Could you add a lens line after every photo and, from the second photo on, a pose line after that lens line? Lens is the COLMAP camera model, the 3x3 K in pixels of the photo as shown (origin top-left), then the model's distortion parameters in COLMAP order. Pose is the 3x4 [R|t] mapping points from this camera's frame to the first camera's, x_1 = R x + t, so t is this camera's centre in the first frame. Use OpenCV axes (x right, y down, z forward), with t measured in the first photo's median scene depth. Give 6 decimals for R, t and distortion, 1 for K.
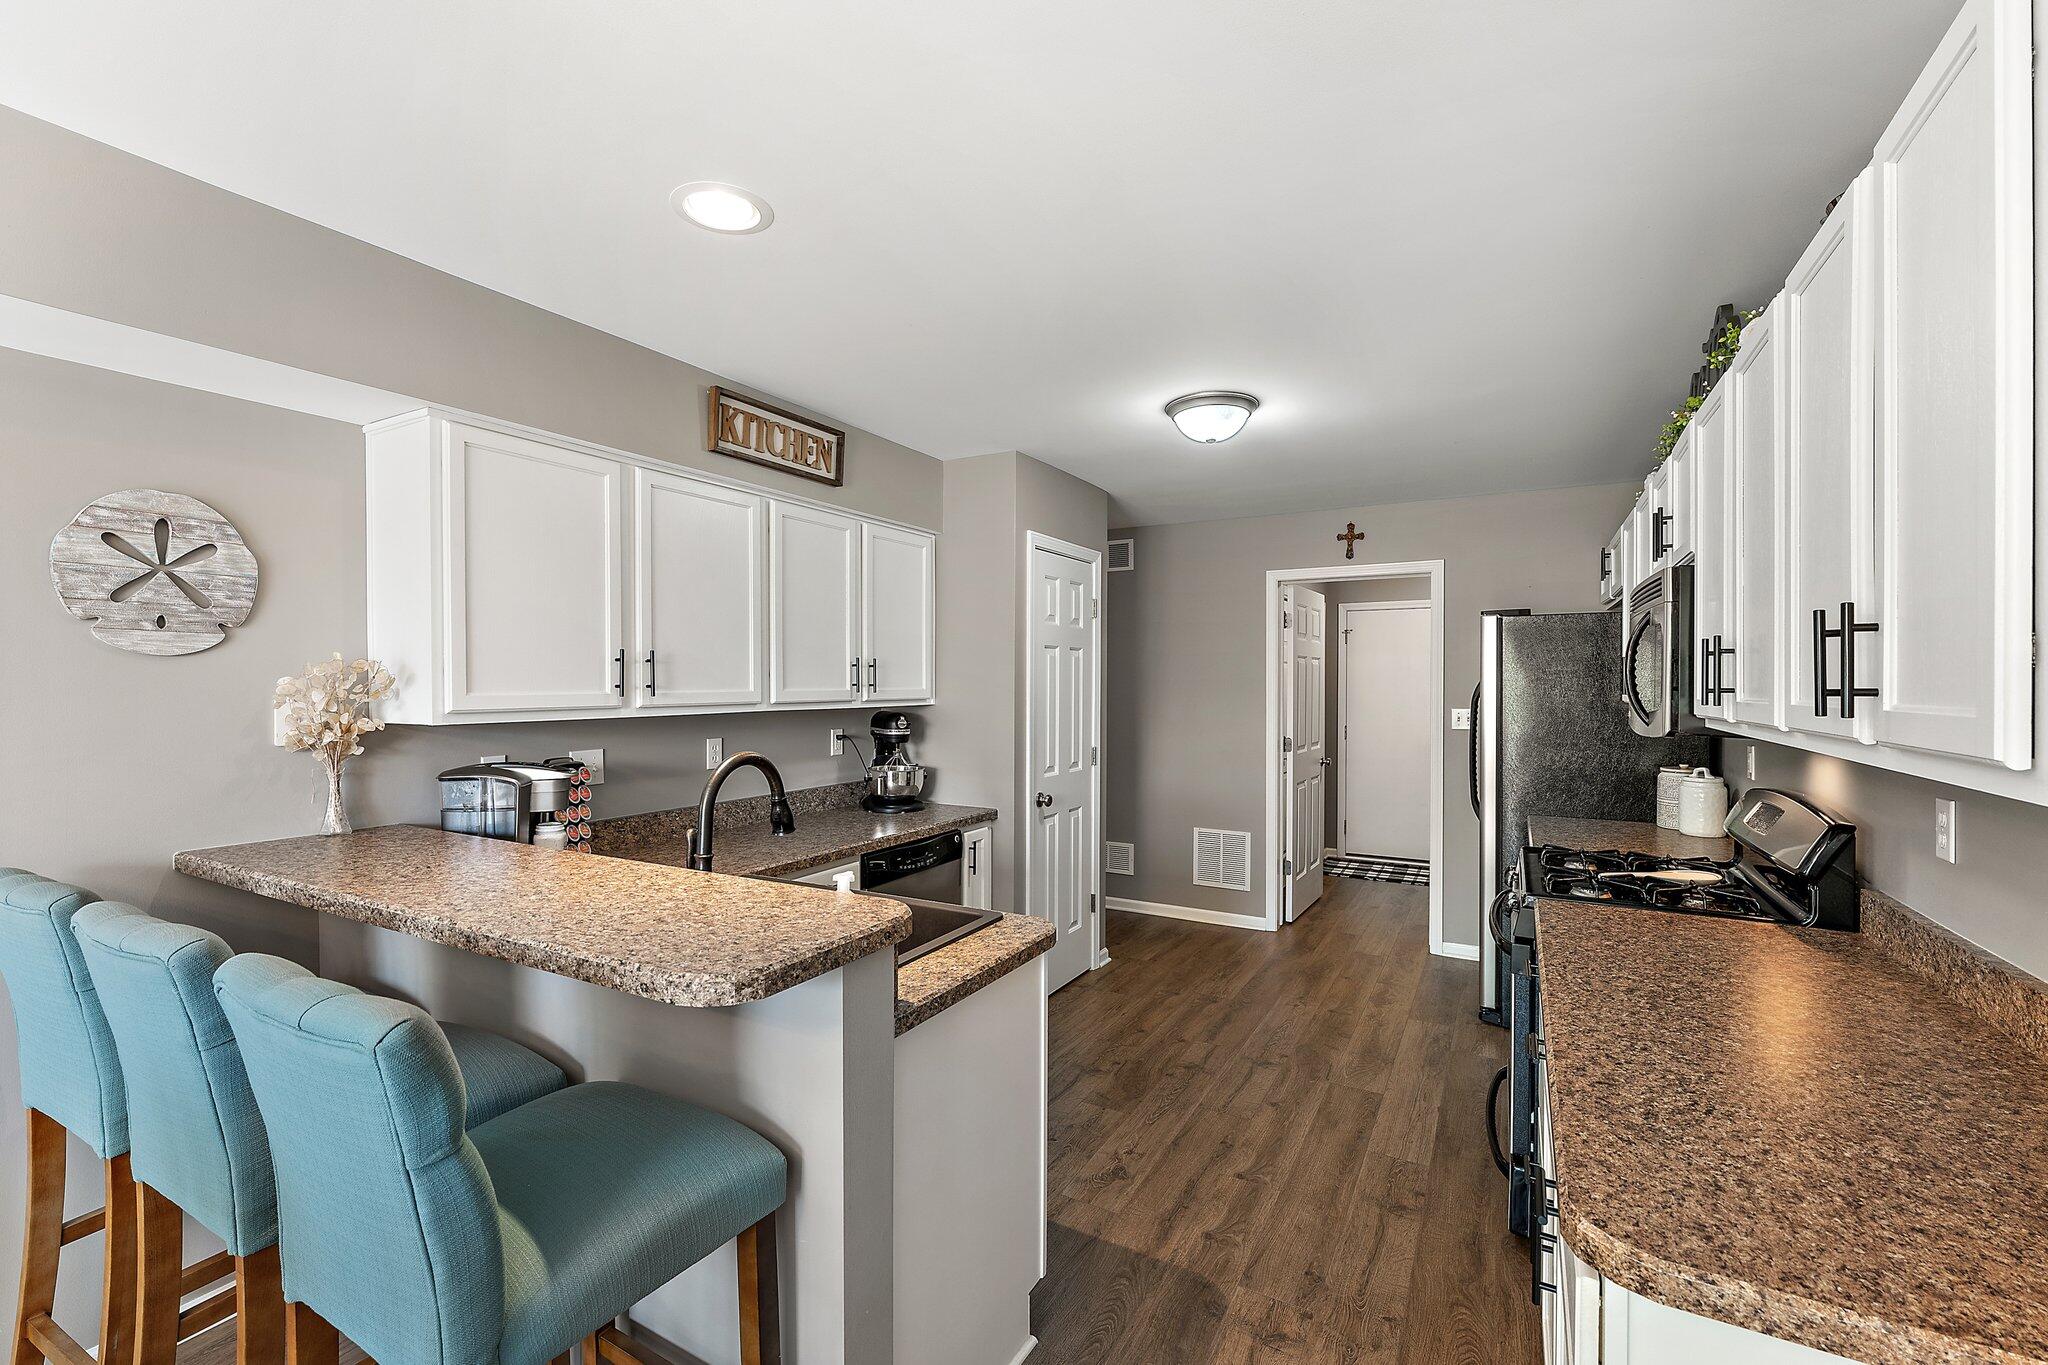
lens RADIAL K [[866.4, 0, 1024.0], [0, 866.4, 682.5], [0, 0, 1]] dist [-0.000042, 0.000055]
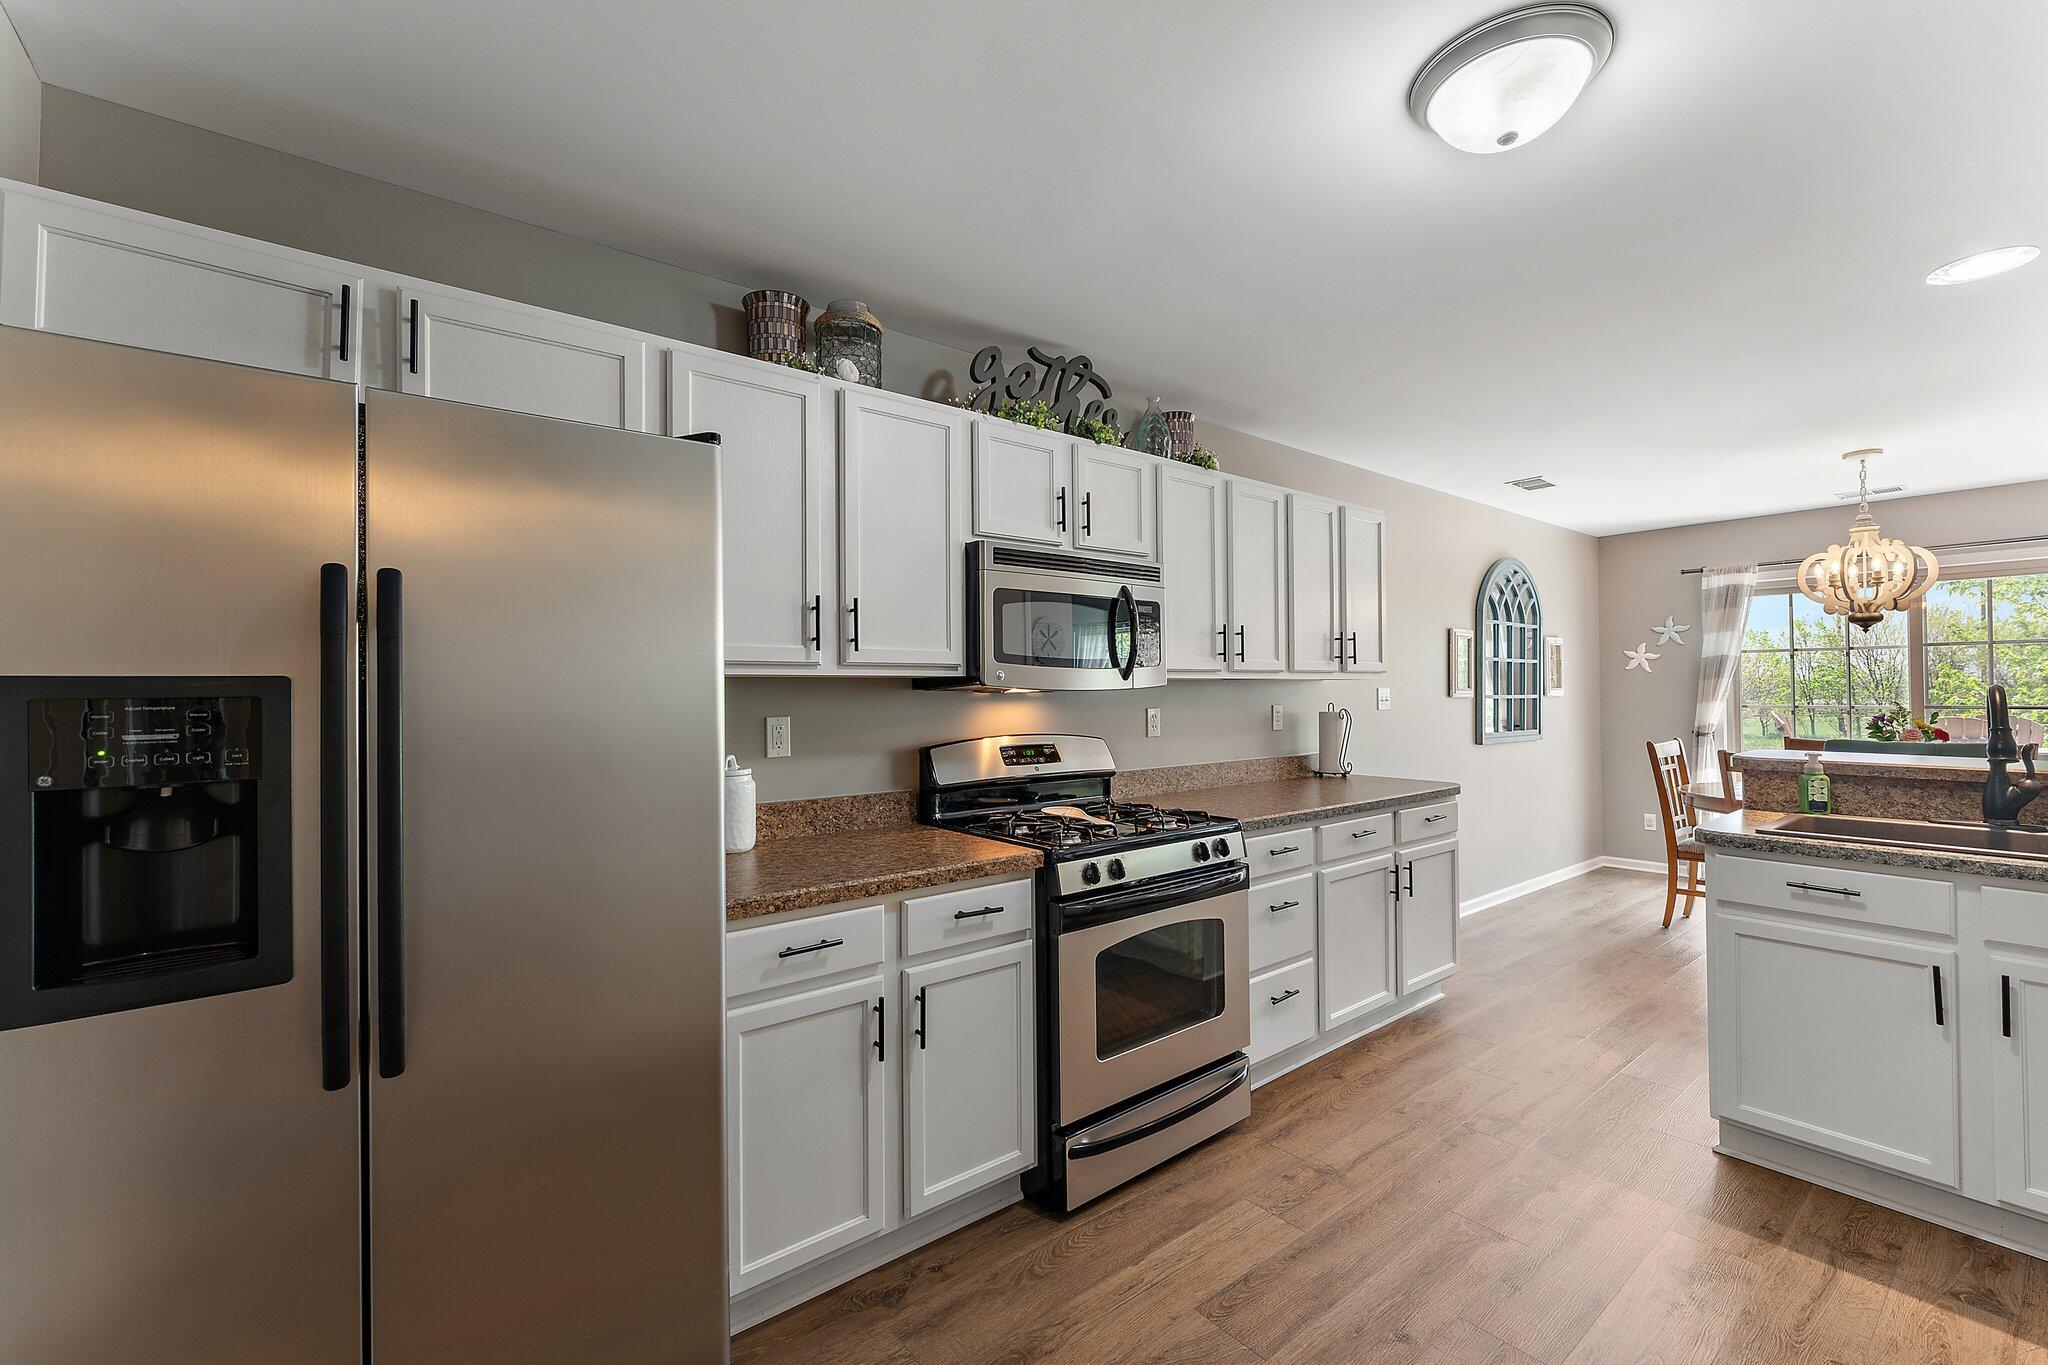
lens RADIAL K [[848.0, 0, 1024.0], [0, 848.0, 682.5], [0, 0, 1]] dist [-0.000078, 0.000037]
pose [[-0.924081, 0.011175, 0.382033, 0.296726], [0.007903, 0.999917, -0.010135, 0.047849], [-0.382115, -0.006346, -0.924093, 1.604311]]
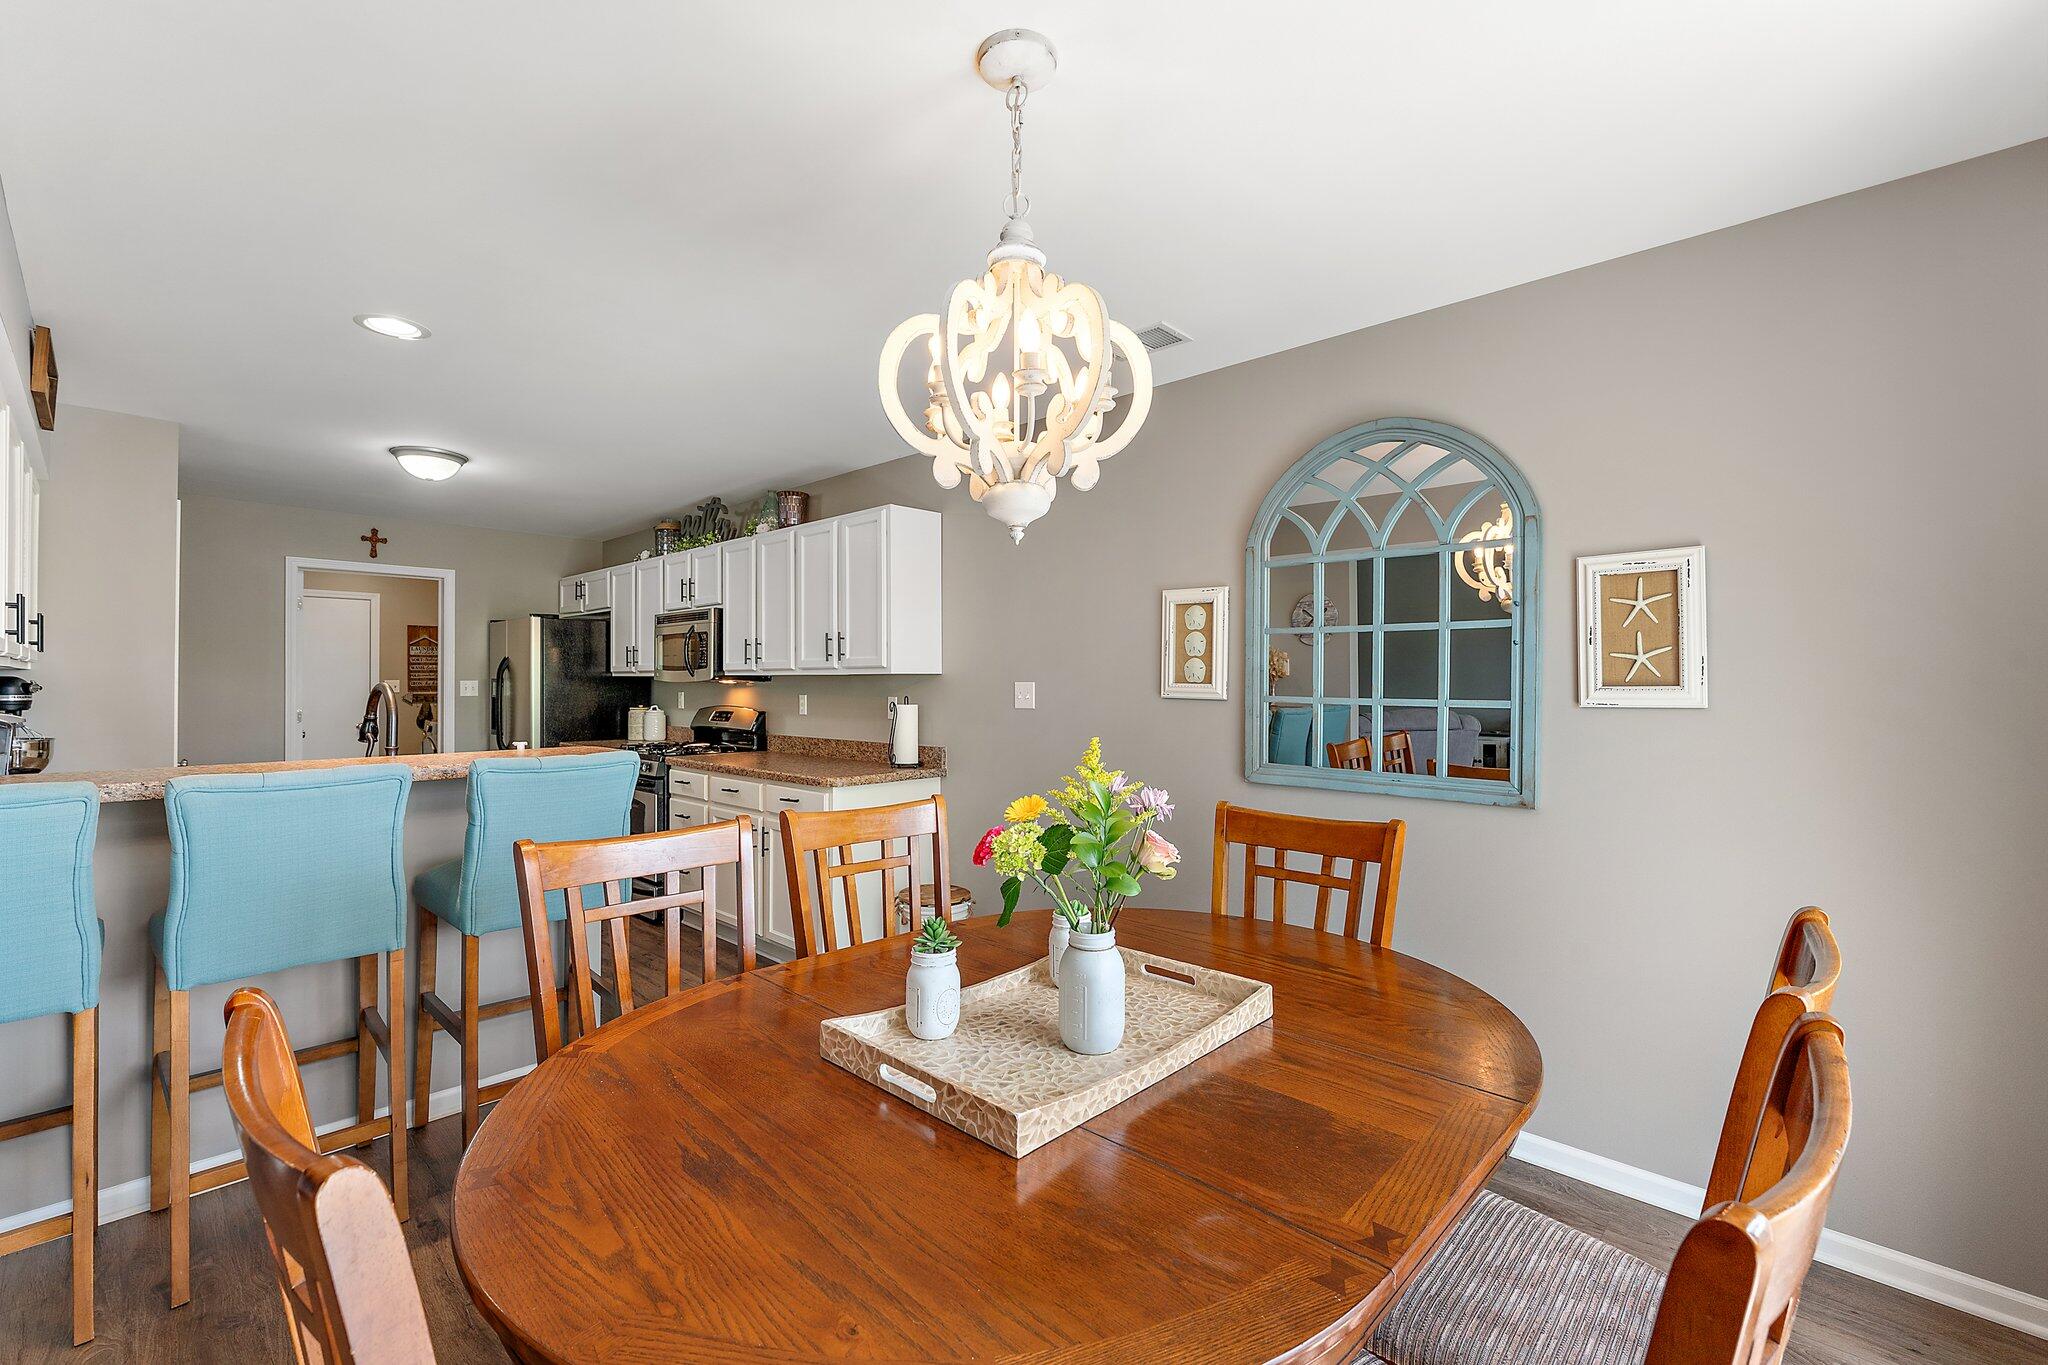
lens RADIAL K [[867.9, 0, 1017.1], [0, 867.9, 659.4], [0, 0, 1]] dist [0.000631, -0.000005]
pose [[0.252697, 0.027848, 0.967145, -0.910404], [-0.001321, 0.999595, -0.028437, 0.050460], [-0.967544, 0.005908, 0.252632, -0.270643]]
